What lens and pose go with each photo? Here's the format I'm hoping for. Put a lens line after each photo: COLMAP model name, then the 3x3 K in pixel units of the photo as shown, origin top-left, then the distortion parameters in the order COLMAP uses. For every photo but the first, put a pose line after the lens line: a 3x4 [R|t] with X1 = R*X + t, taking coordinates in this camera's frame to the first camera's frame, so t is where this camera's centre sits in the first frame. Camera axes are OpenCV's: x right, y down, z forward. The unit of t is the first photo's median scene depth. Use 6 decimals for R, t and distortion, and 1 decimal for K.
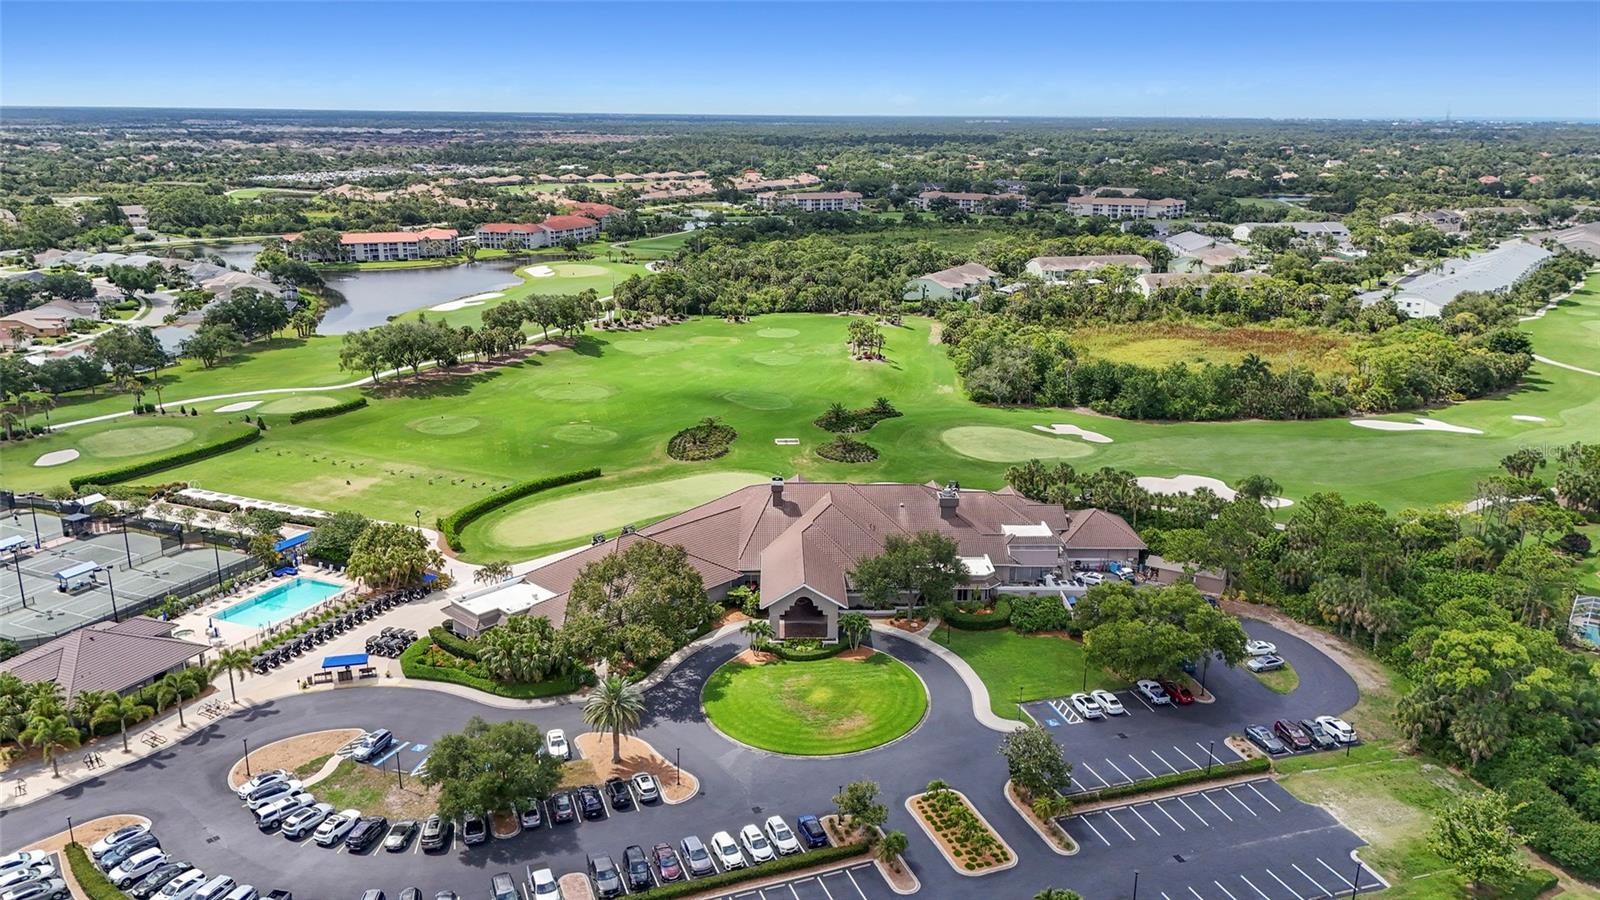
lens RADIAL K [[1173.9, 0, 799.0], [0, 1173.9, 449.0], [0, 0, 1]] dist [0.072676, -0.065971]
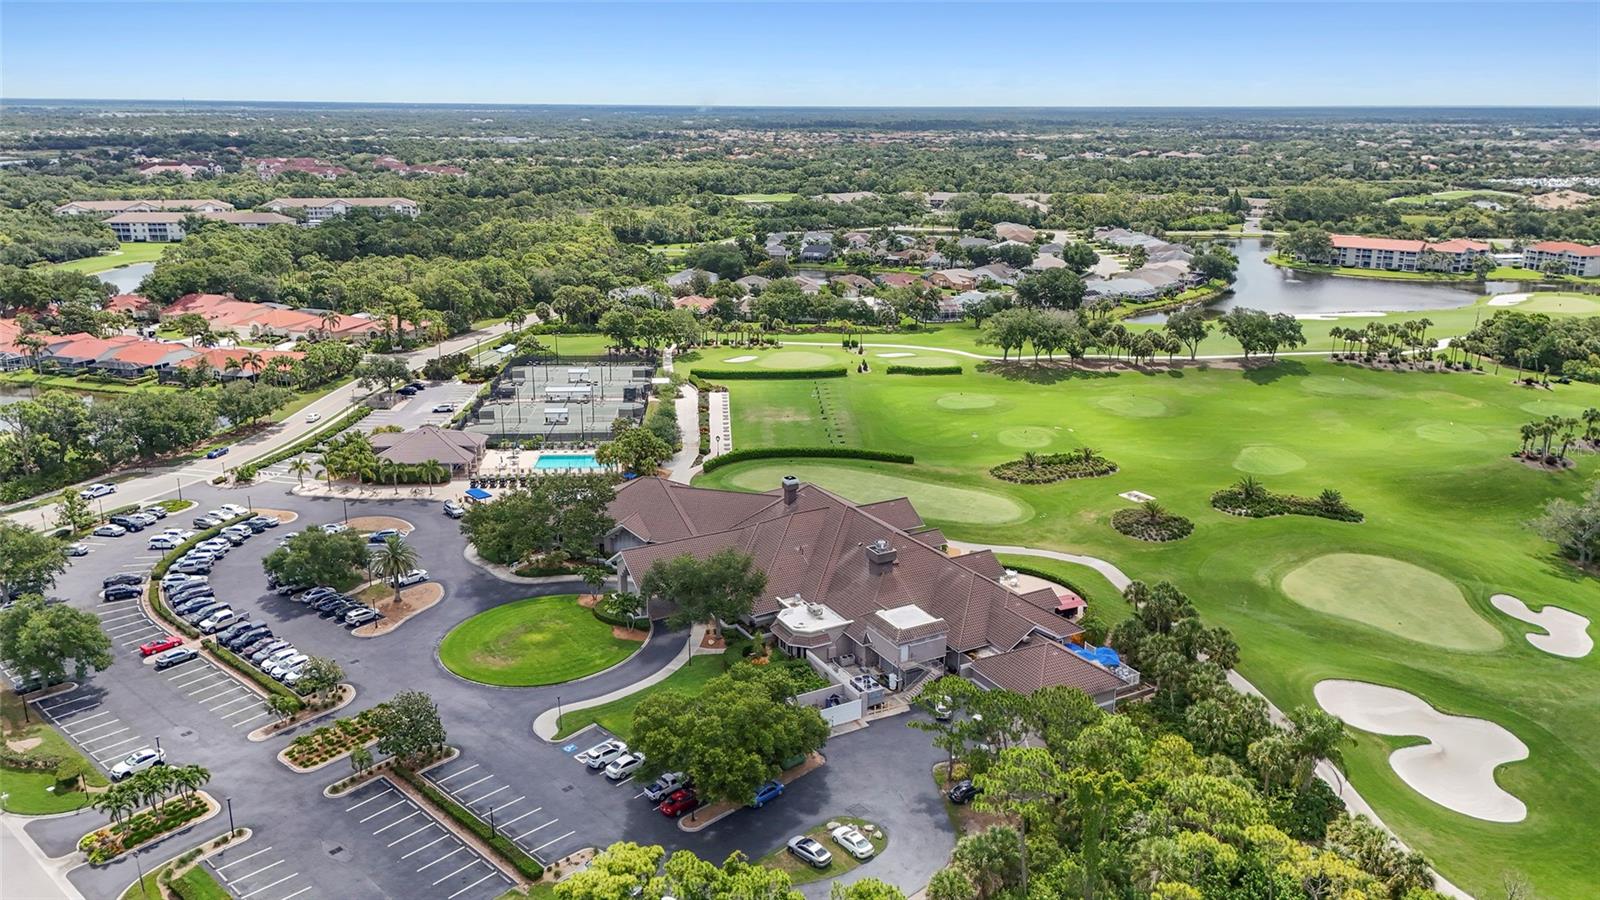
lens RADIAL K [[1173.9, 0, 799.4], [0, 1173.9, 451.0], [0, 0, 1]] dist [0.072676, -0.065971]
pose [[0.465308, 0.246562, -0.850115, 0.267850], [-0.245405, 0.958706, 0.143735, -0.045600], [0.850450, 0.141741, 0.506601, 0.165076]]
